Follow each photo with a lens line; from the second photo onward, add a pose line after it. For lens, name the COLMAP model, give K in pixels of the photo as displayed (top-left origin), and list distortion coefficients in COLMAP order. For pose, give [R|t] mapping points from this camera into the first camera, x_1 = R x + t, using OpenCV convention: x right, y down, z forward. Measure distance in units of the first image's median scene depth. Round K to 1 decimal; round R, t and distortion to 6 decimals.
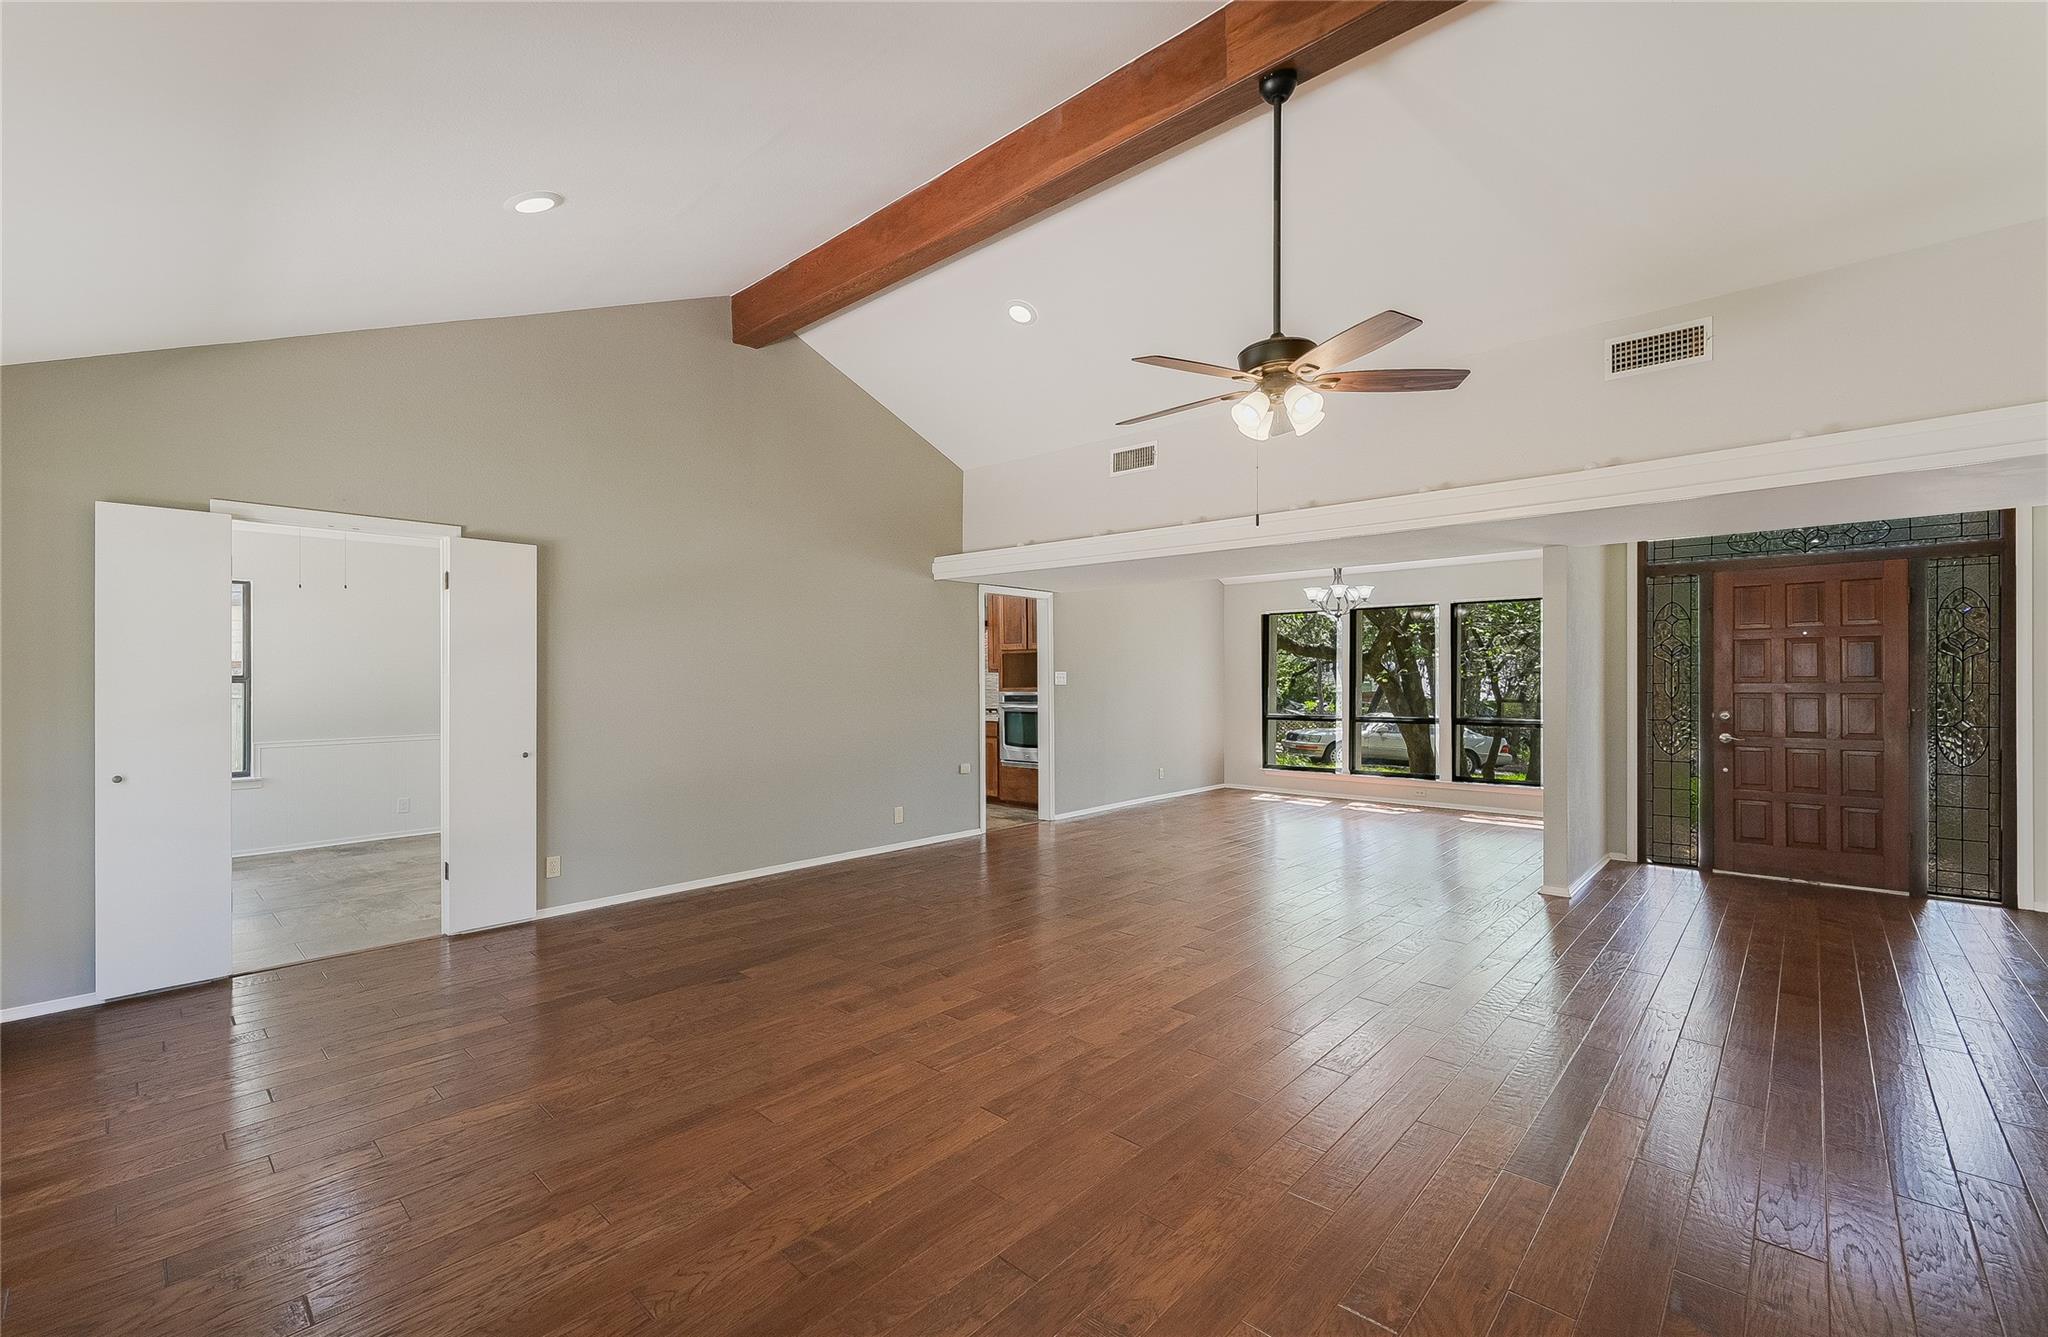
lens RADIAL K [[858.9, 0, 1024.0], [0, 858.9, 668.5], [0, 0, 1]] dist [-0.000785, 0.000054]
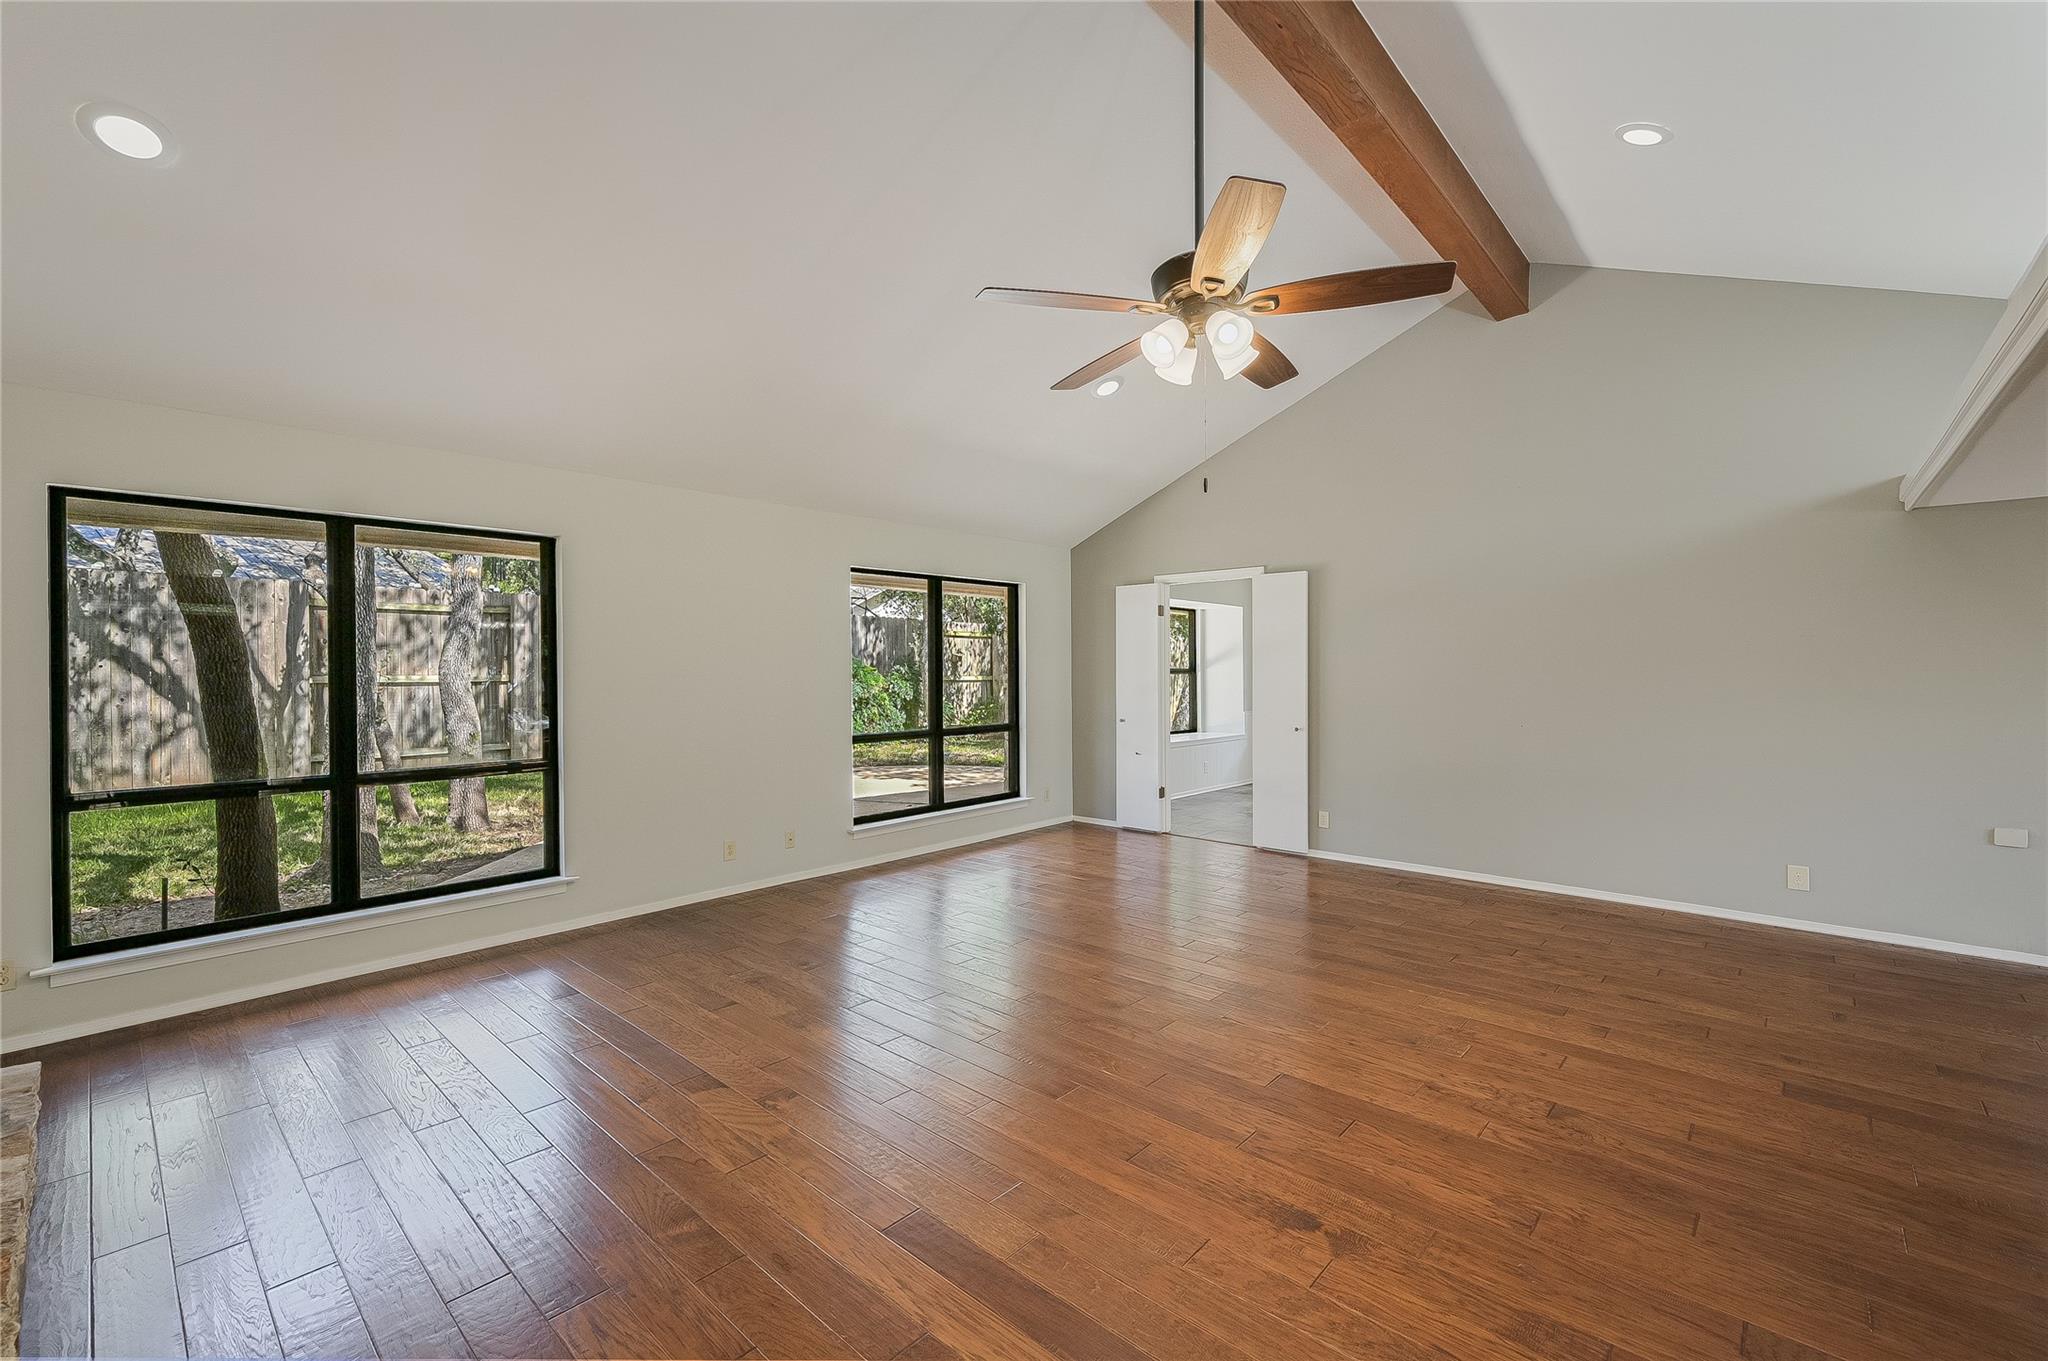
lens RADIAL K [[851.6, 0, 1015.9], [0, 851.6, 674.1], [0, 0, 1]] dist [-0.000075, 0.000171]
pose [[0.010395, 0.009301, -0.999903, 0.951496], [0.009508, 0.999911, 0.009400, -0.002000], [0.999901, -0.009604, 0.010306, 0.710200]]
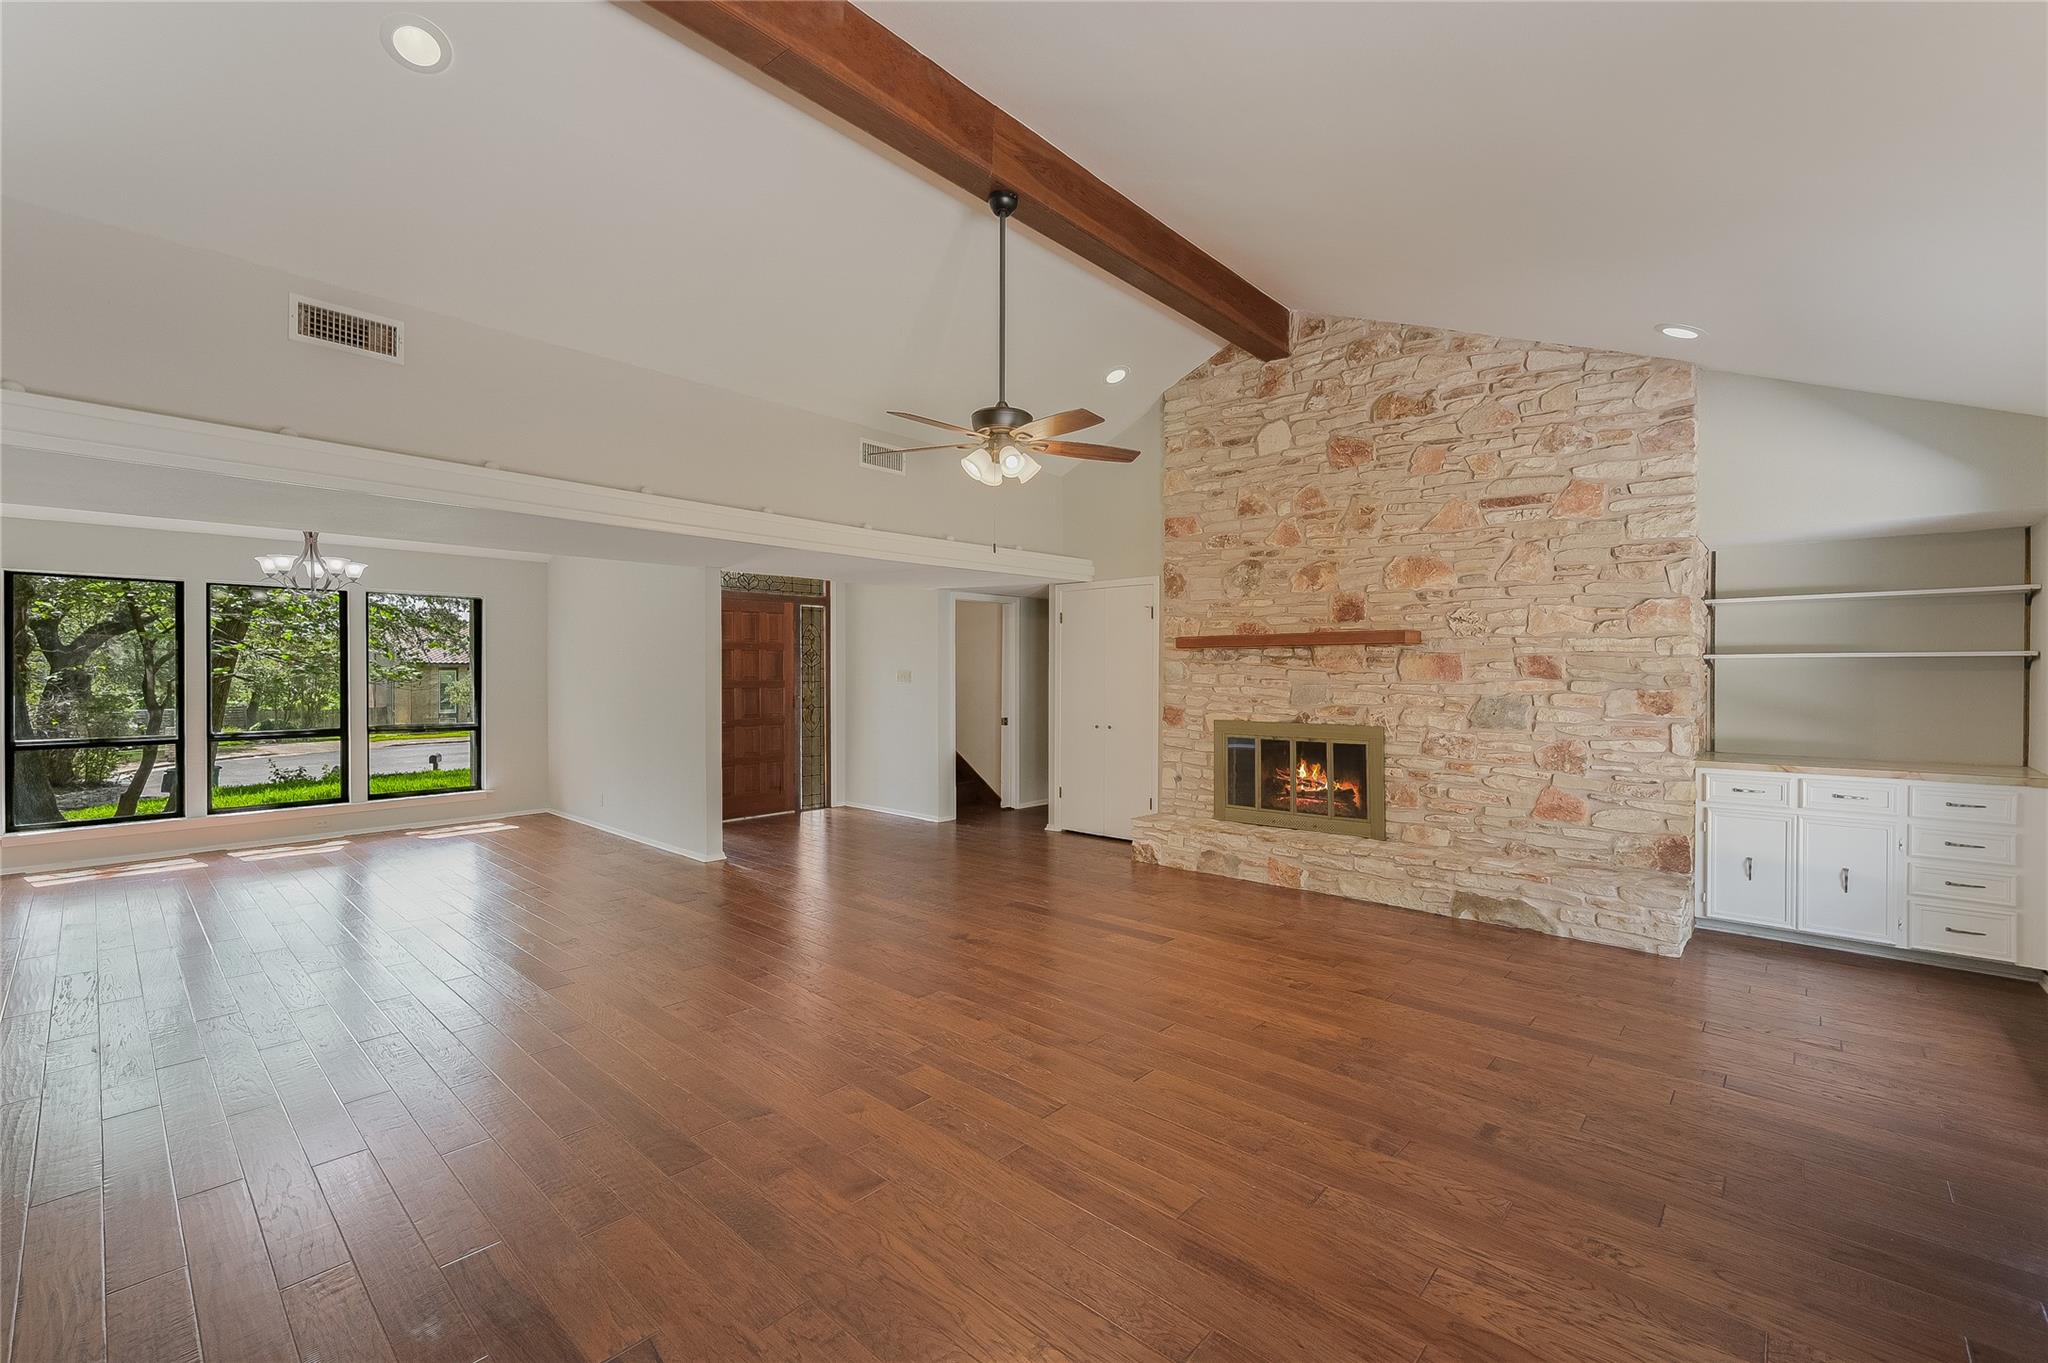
lens RADIAL K [[851.6, 0, 1015.9], [0, 851.6, 675.1], [0, 0, 1]] dist [-0.000075, 0.000171]
pose [[-0.005140, 0.003039, 0.999982, -0.819748], [-0.007421, 0.999968, -0.003077, 0.009514], [-0.999959, -0.007437, -0.005117, 0.857838]]
